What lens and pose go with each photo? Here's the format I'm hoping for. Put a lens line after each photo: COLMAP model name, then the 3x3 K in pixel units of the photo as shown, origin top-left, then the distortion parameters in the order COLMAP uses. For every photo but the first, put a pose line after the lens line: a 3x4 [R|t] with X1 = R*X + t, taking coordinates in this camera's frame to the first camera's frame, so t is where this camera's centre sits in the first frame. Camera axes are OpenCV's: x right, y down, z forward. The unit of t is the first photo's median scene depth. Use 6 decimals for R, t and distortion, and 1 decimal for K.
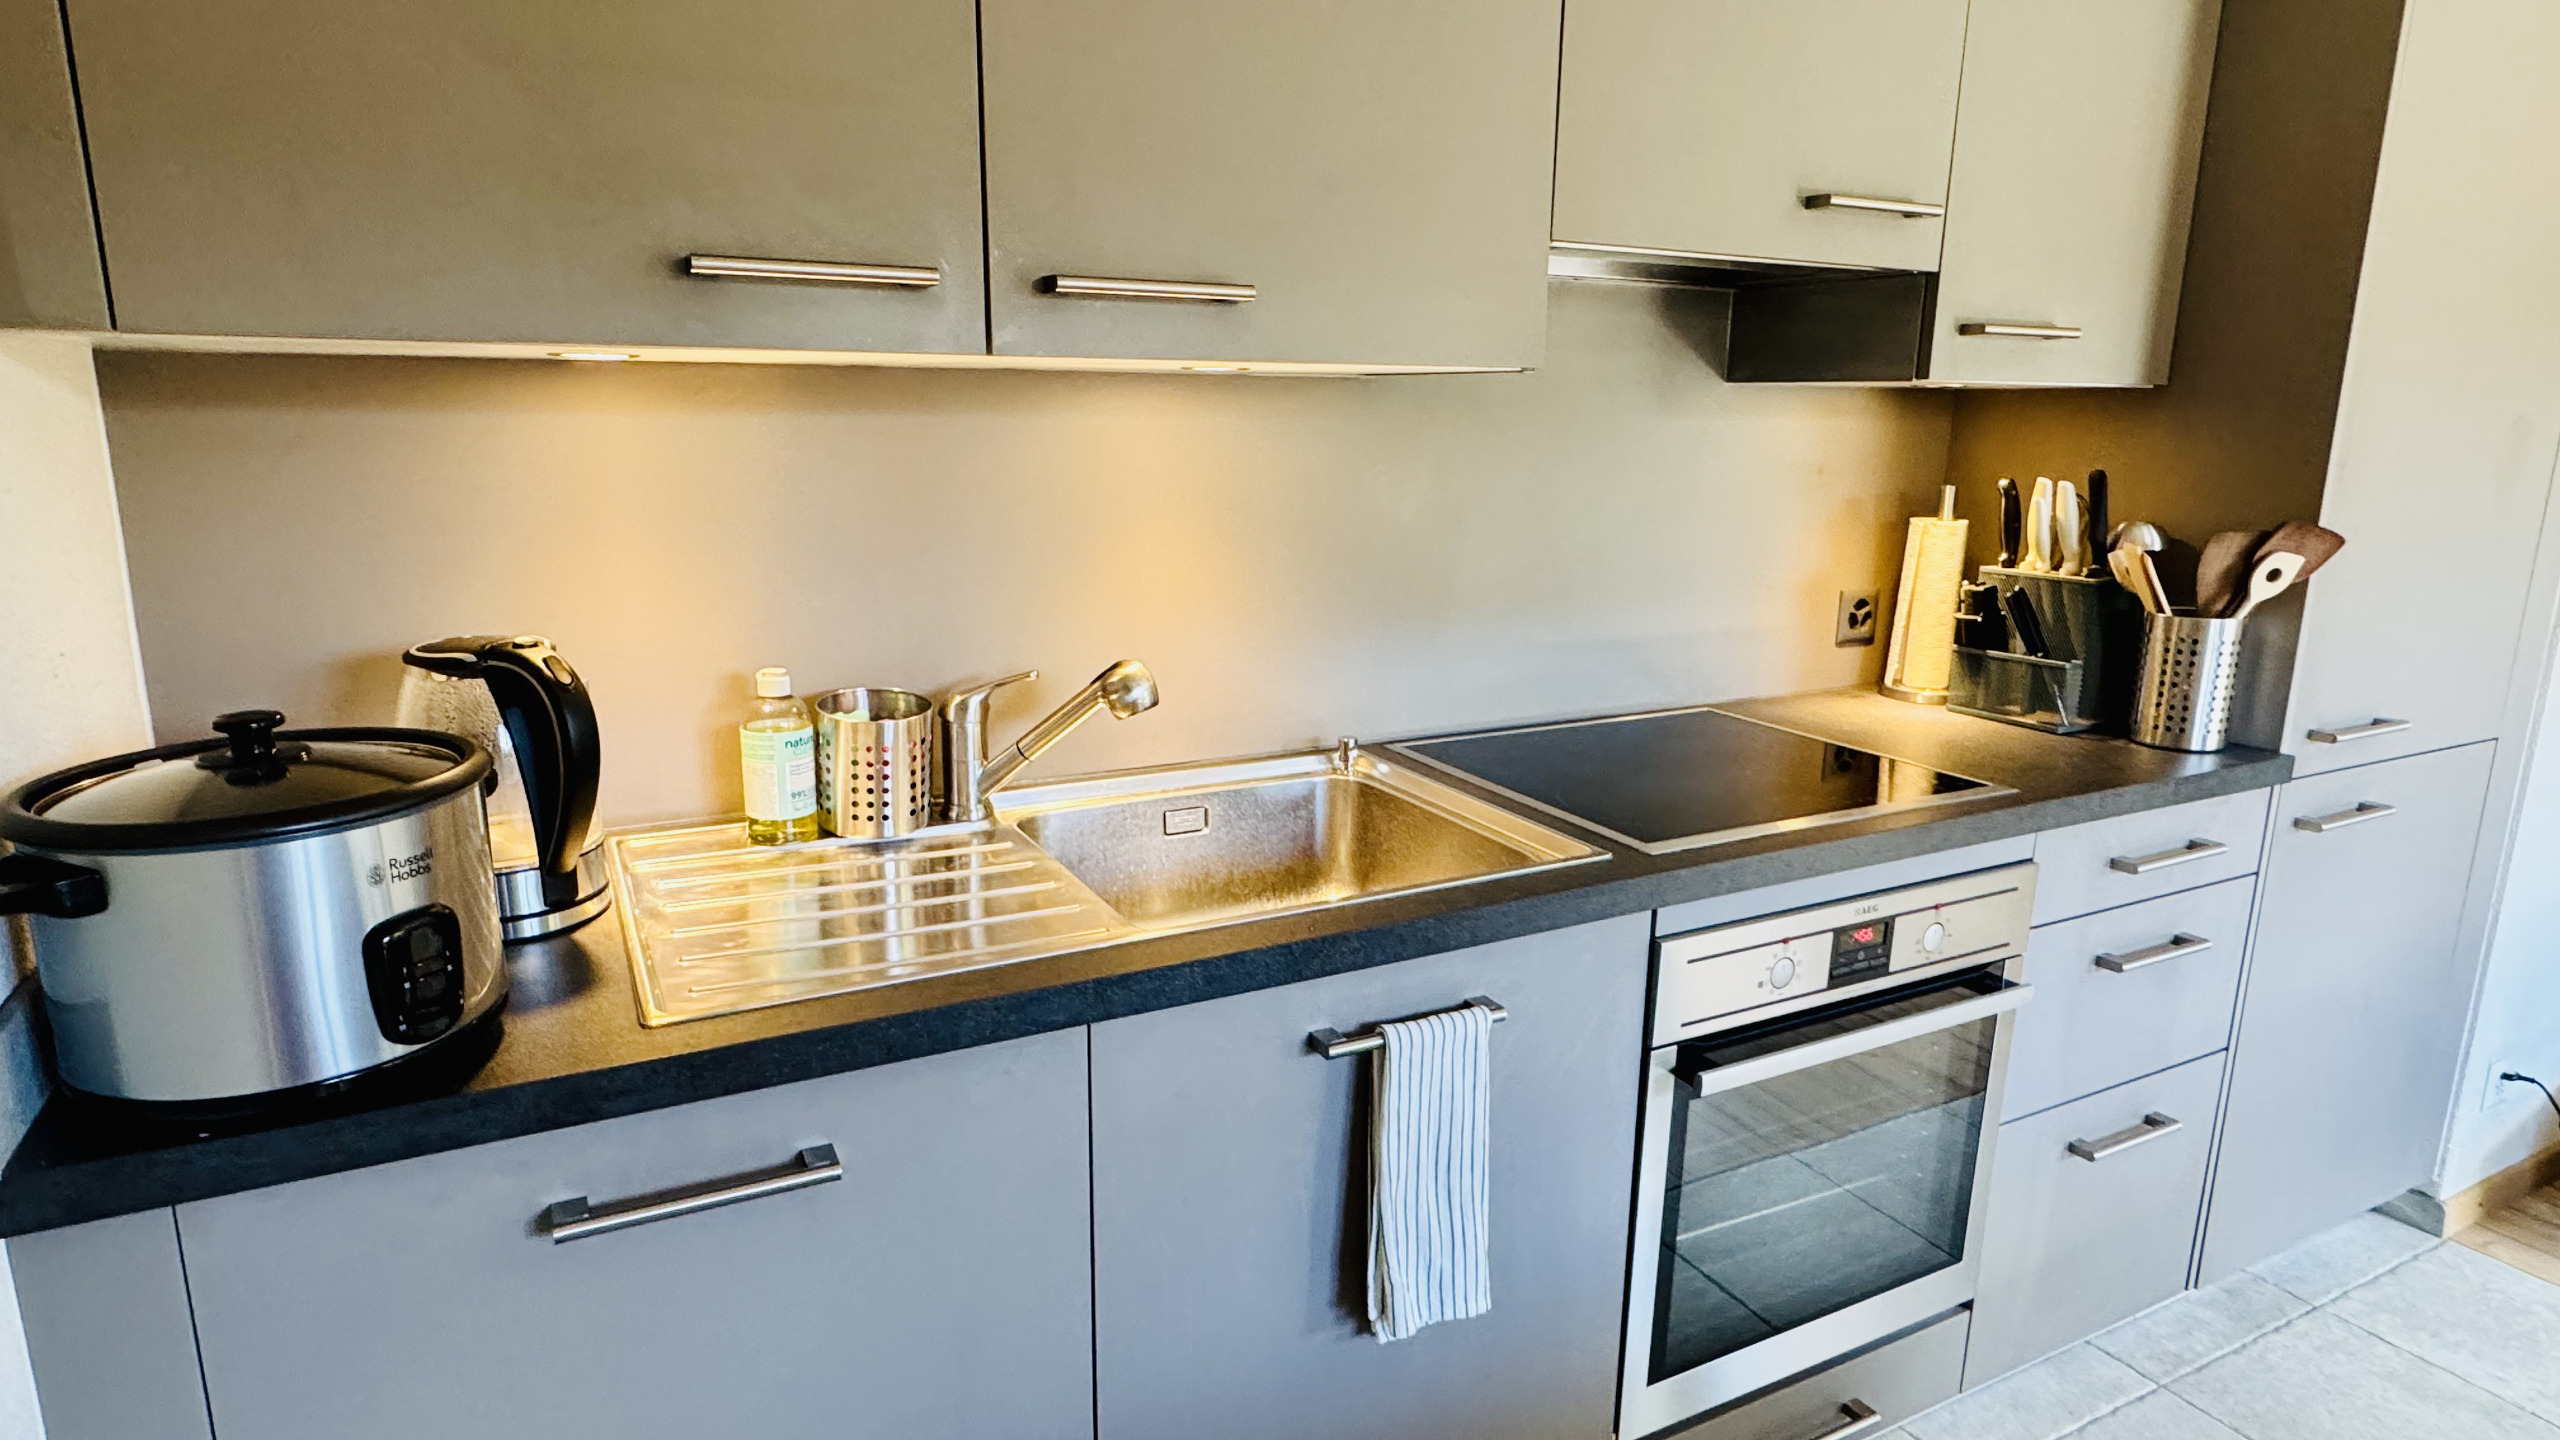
lens RADIAL K [[1442.9, 0, 1282.1], [0, 1442.9, 714.7], [0, 0, 1]] dist [-0.003196, 0.000180]
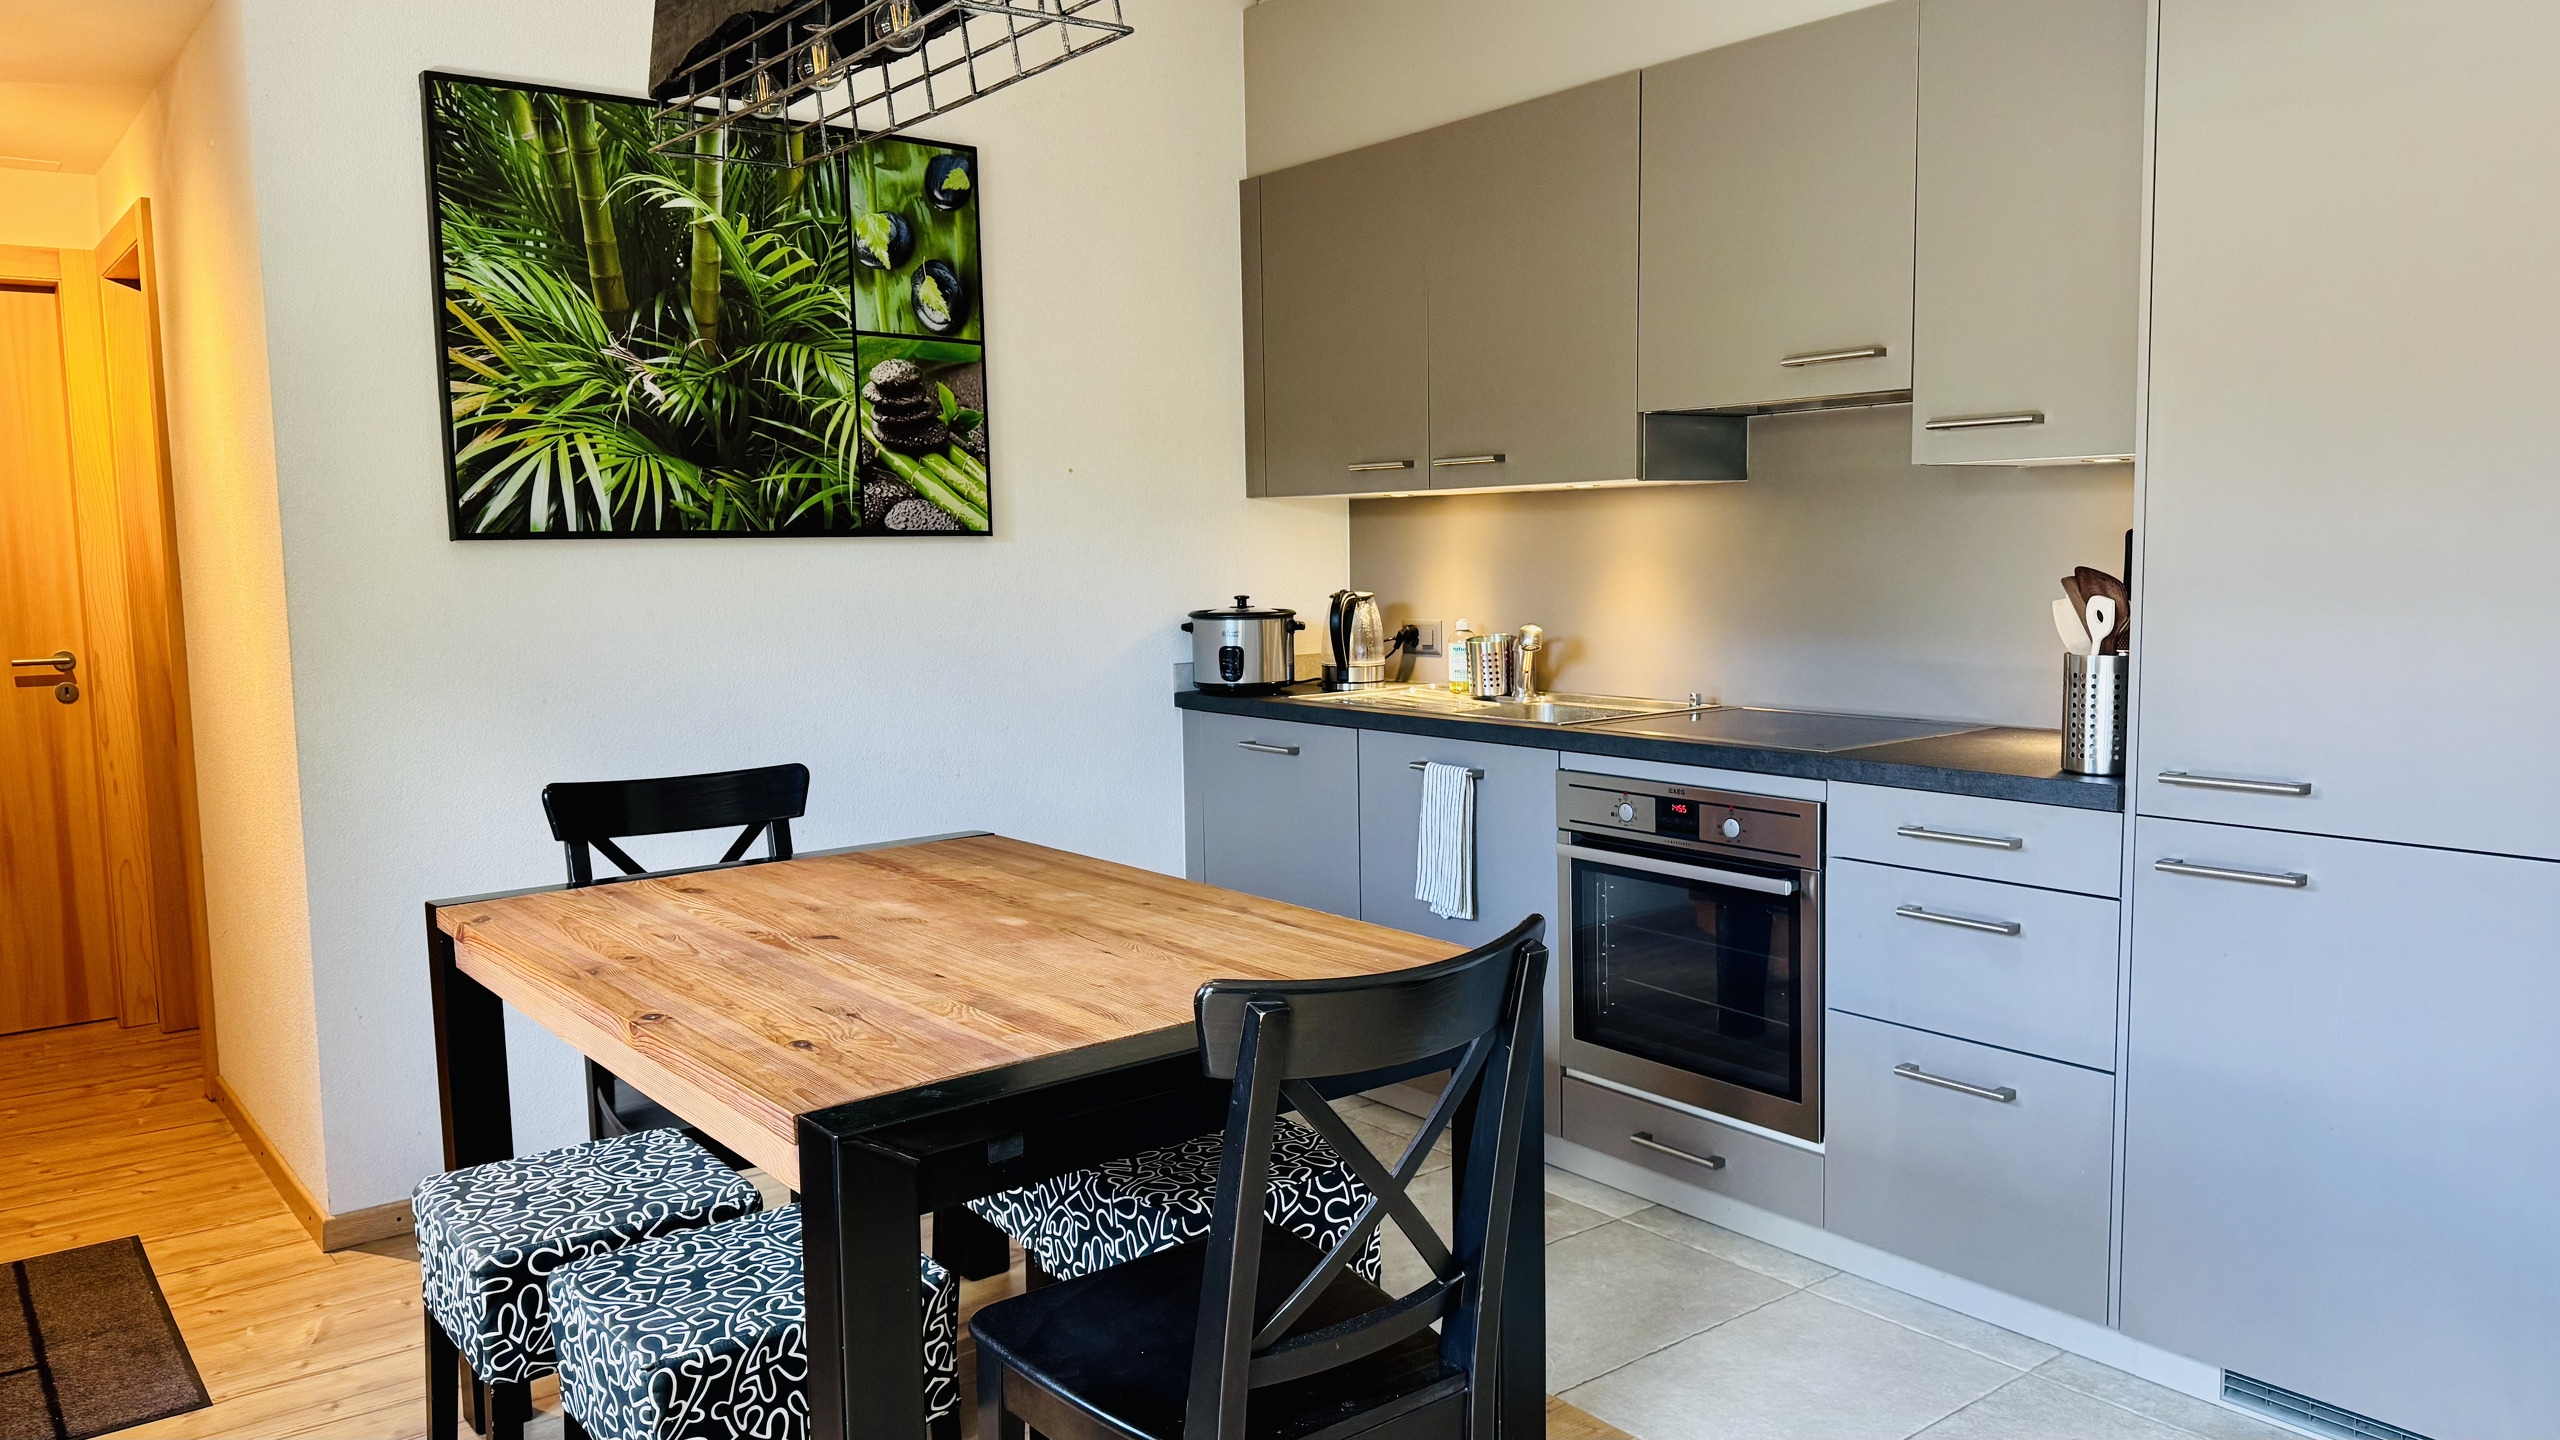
lens RADIAL K [[1834.4, 0, 1280.0], [0, 1834.4, 720.0], [0, 0, 1]] dist [0.068862, -0.000794]
pose [[0.172286, 0.082483, -0.981588, 2.350233], [-0.185175, 0.981434, 0.049968, 0.032936], [0.967485, 0.173157, 0.184361, 0.153672]]
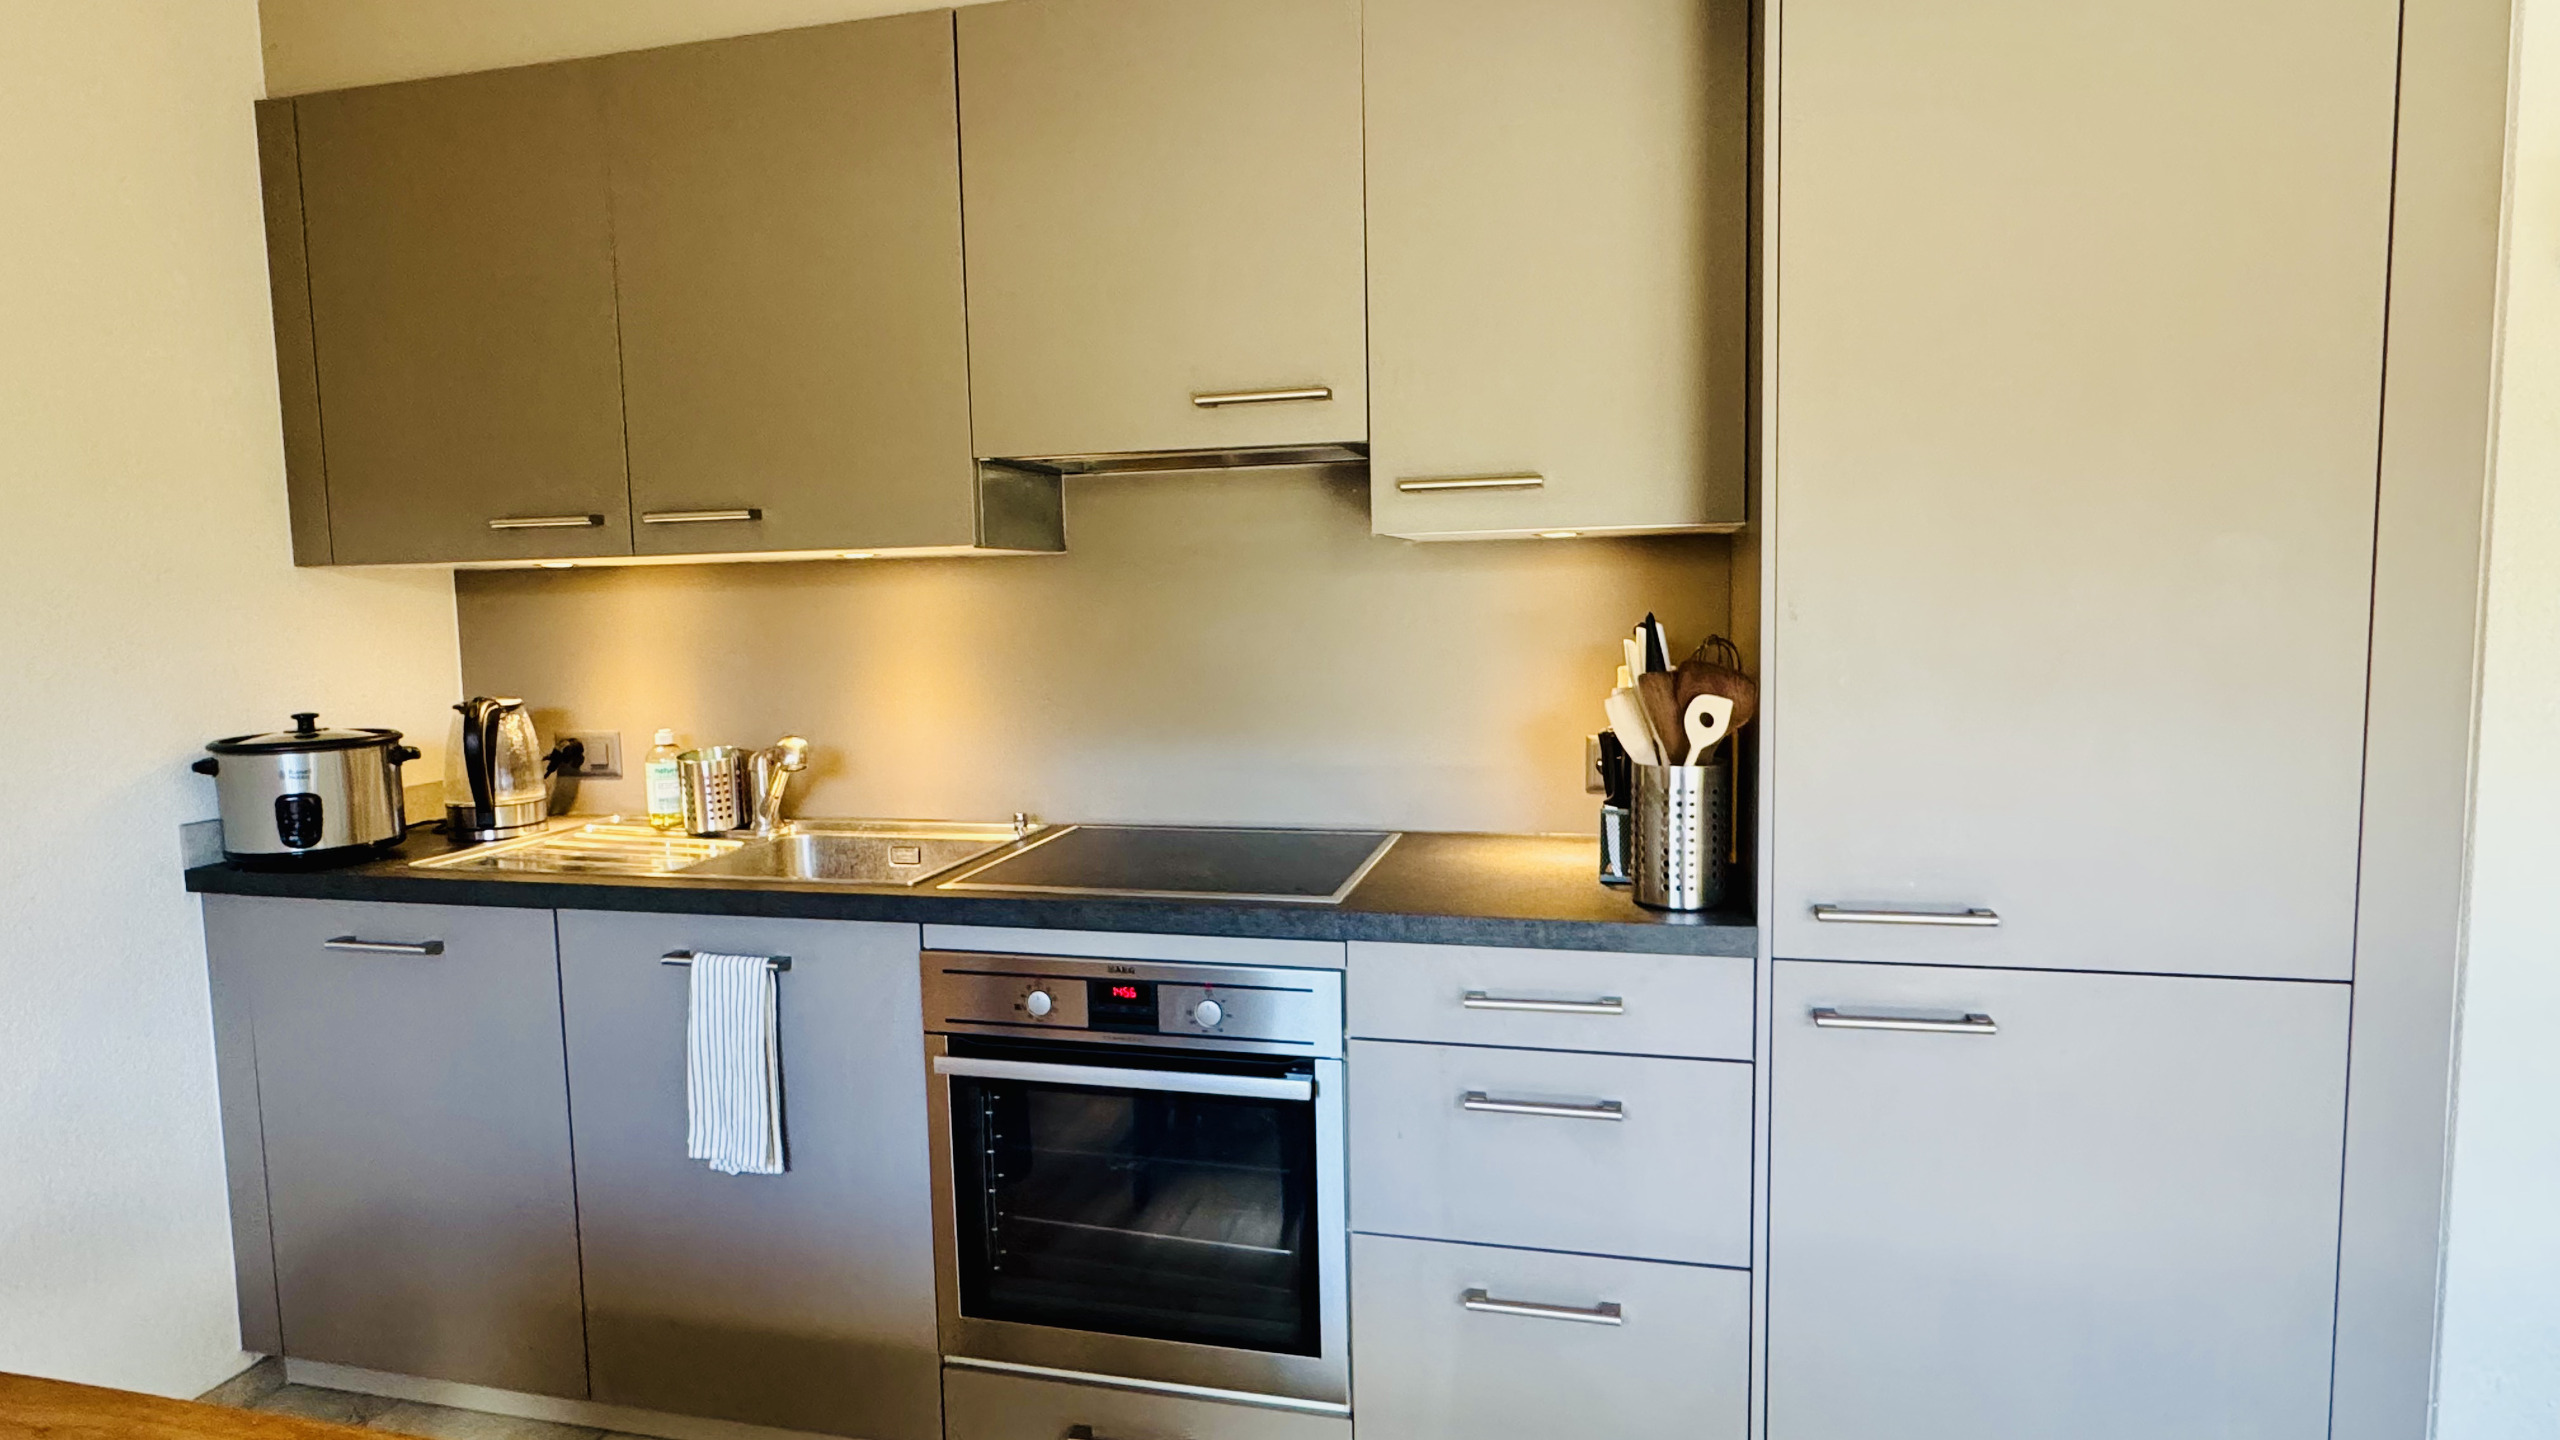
lens RADIAL K [[1442.9, 0, 1282.1], [0, 1442.9, 714.7], [0, 0, 1]] dist [-0.003196, 0.000180]
pose [[0.738705, 0.032616, -0.673239, 1.298815], [-0.110696, 0.991137, -0.073444, -0.003237], [0.664876, 0.128778, 0.735769, 0.166370]]
